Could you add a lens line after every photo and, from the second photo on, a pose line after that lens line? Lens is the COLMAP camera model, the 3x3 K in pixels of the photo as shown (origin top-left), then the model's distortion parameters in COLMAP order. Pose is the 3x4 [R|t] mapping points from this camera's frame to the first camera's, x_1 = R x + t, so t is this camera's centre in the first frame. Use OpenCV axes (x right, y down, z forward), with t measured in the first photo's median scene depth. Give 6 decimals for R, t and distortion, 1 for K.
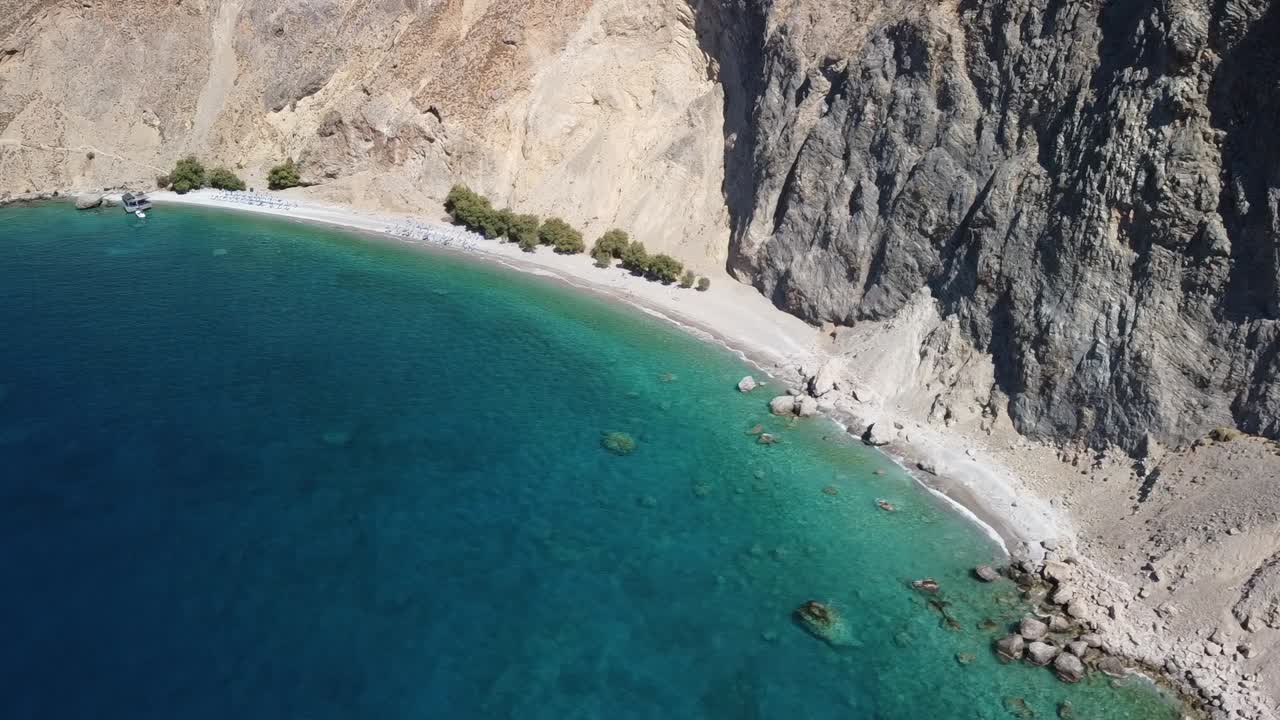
lens RADIAL K [[990.9, 0, 640.0], [0, 990.9, 360.0], [0, 0, 1]] dist [-0.003683, 0.003458]
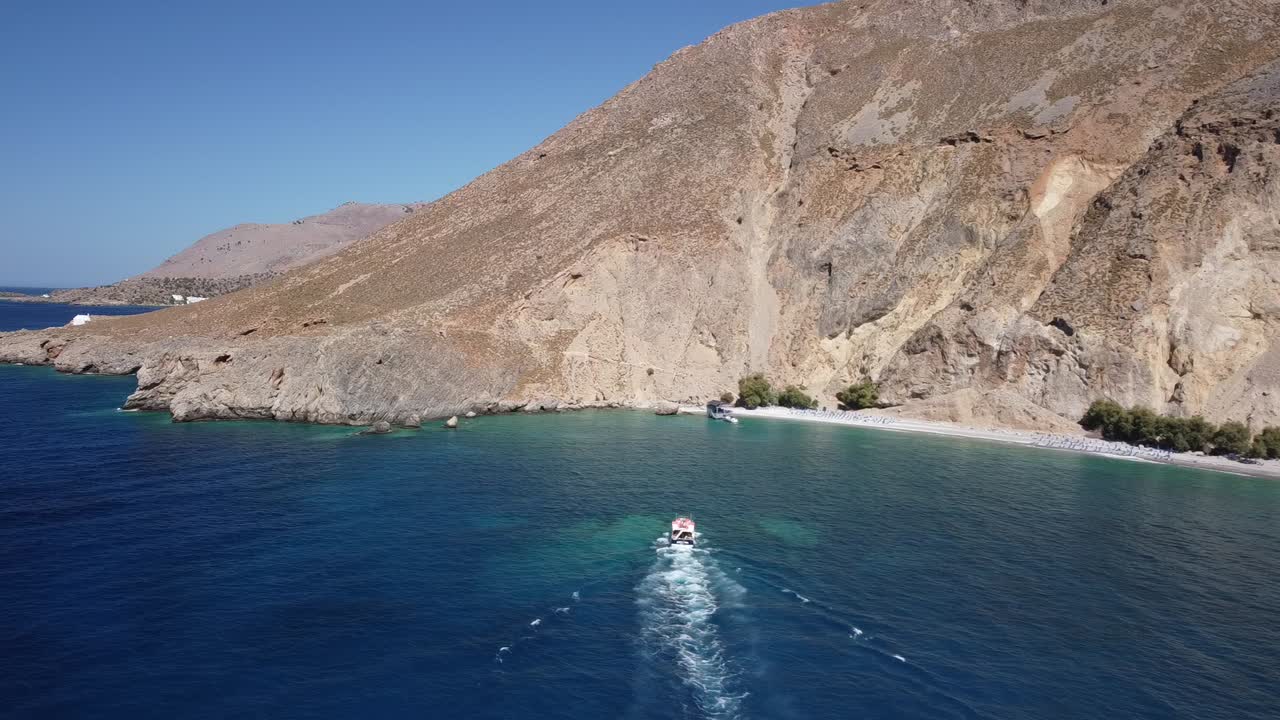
lens RADIAL K [[990.9, 0, 640.0], [0, 990.9, 360.0], [0, 0, 1]] dist [-0.003683, 0.003458]
pose [[0.978963, 0.021150, -0.202937, -0.383172], [-0.090299, 0.936817, -0.337965, 0.114035], [0.182966, 0.349180, 0.919019, 0.112108]]
